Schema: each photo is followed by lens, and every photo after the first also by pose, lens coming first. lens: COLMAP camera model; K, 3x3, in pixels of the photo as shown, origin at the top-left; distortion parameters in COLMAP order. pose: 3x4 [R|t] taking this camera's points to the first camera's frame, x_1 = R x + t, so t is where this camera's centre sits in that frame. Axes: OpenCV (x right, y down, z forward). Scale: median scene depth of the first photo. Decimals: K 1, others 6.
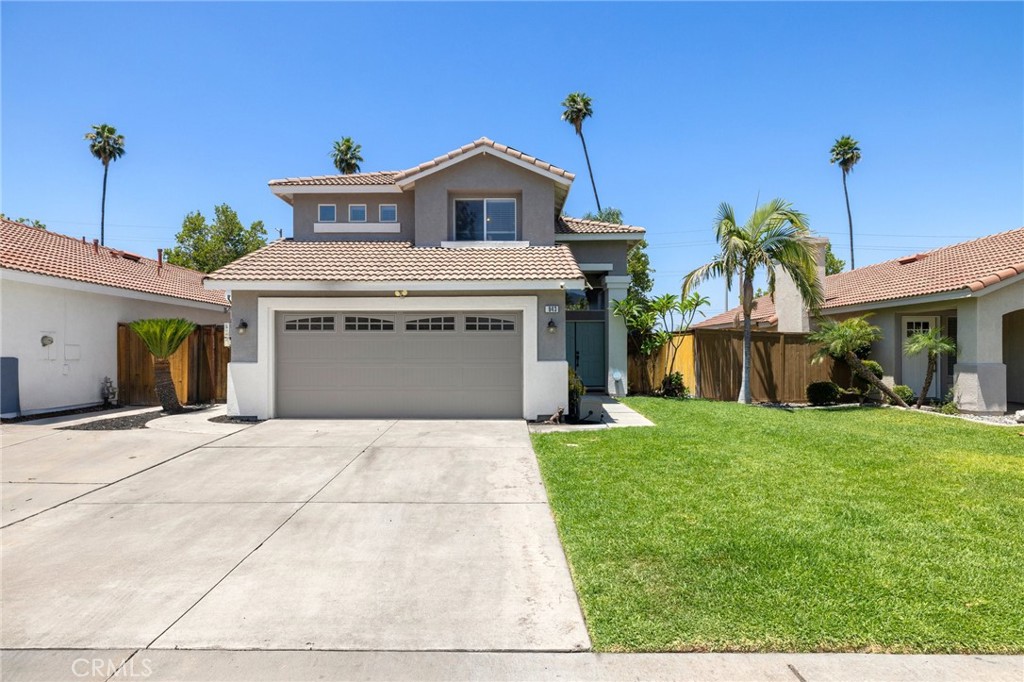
lens RADIAL K [[514.3, 0, 509.9], [0, 514.3, 345.4], [0, 0, 1]] dist [0.013656, 0.000378]
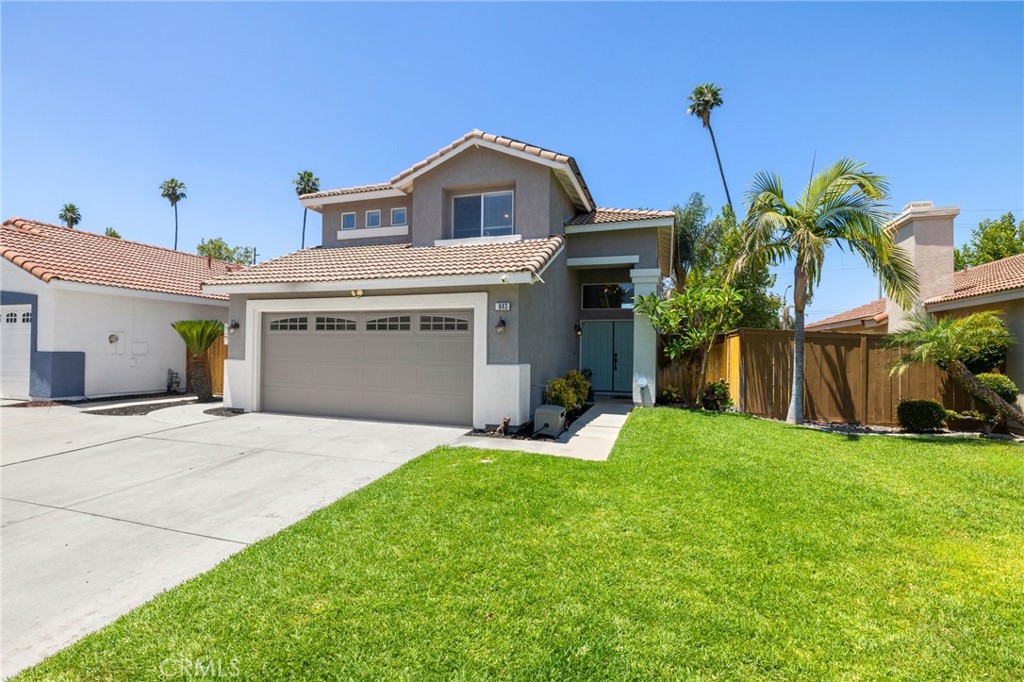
lens RADIAL K [[475.7, 0, 510.9], [0, 475.7, 339.8], [0, 0, 1]] dist [0.008386, -0.000688]
pose [[0.947429, 0.006327, -0.319904, 0.297302], [-0.009783, 0.999910, -0.009198, -0.004392], [0.319817, 0.011844, 0.947405, 0.184058]]
